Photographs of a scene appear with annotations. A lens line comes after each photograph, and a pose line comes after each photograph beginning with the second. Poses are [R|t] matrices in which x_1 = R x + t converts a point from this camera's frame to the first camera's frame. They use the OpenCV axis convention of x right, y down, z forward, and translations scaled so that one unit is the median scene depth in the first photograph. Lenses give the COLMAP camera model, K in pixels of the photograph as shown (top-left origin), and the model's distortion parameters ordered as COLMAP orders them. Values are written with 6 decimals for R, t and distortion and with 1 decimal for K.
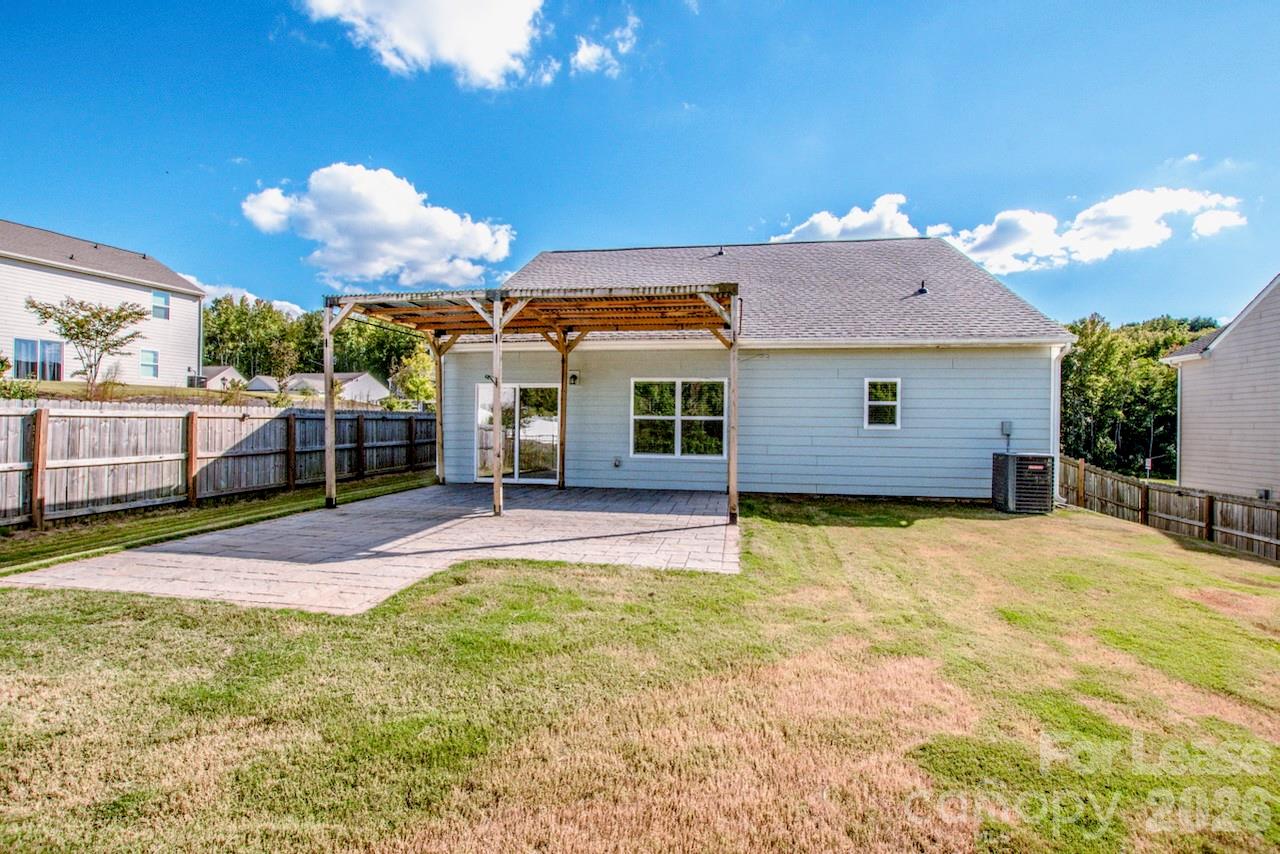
lens RADIAL K [[580.0, 0, 640.0], [0, 580.0, 427.0], [0, 0, 1]] dist [-0.021364, 0.000681]
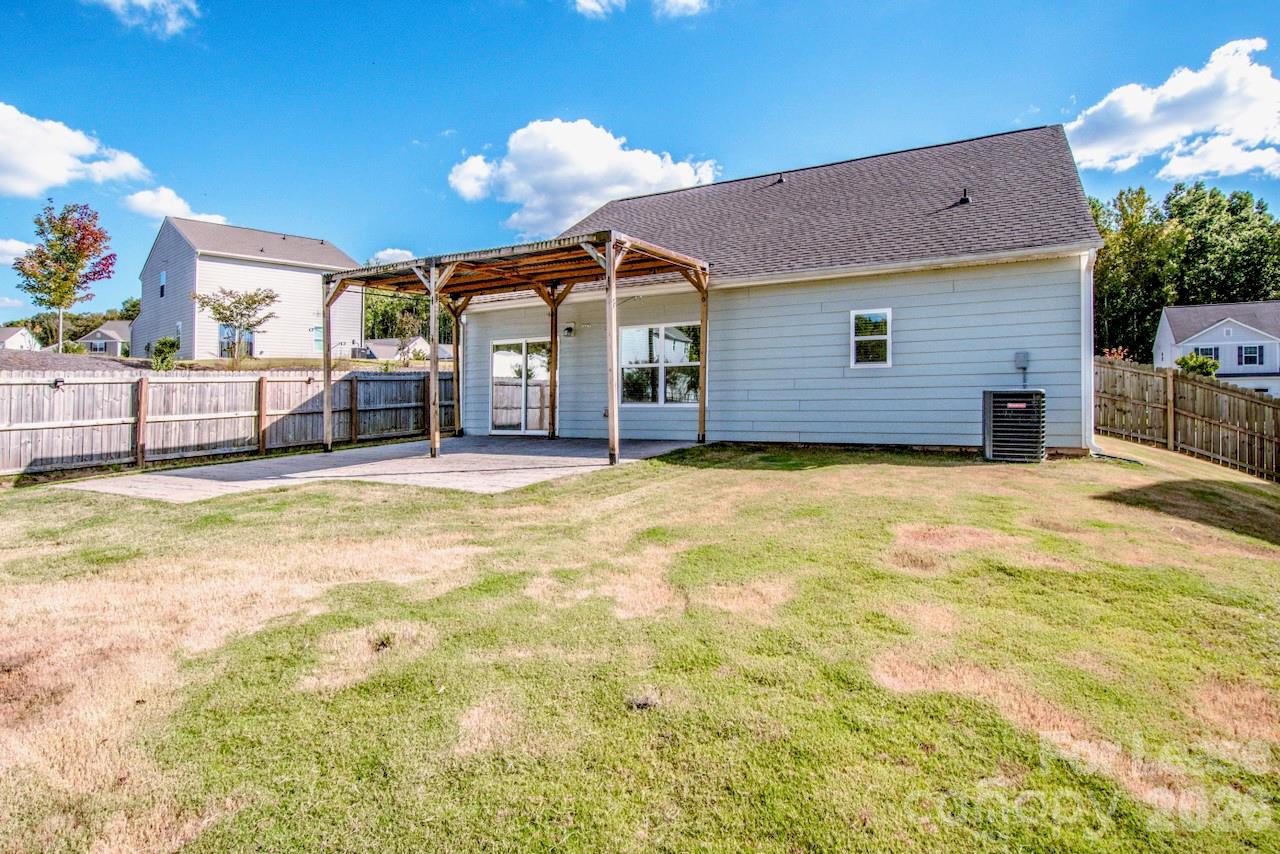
lens RADIAL K [[675.5, 0, 640.9], [0, 675.5, 355.9], [0, 0, 1]] dist [-0.024732, -0.000227]
pose [[0.942362, -0.047448, -0.331214, 0.426738], [0.032647, 0.998210, -0.050113, 0.025330], [0.332999, 0.036411, 0.942224, -0.072796]]
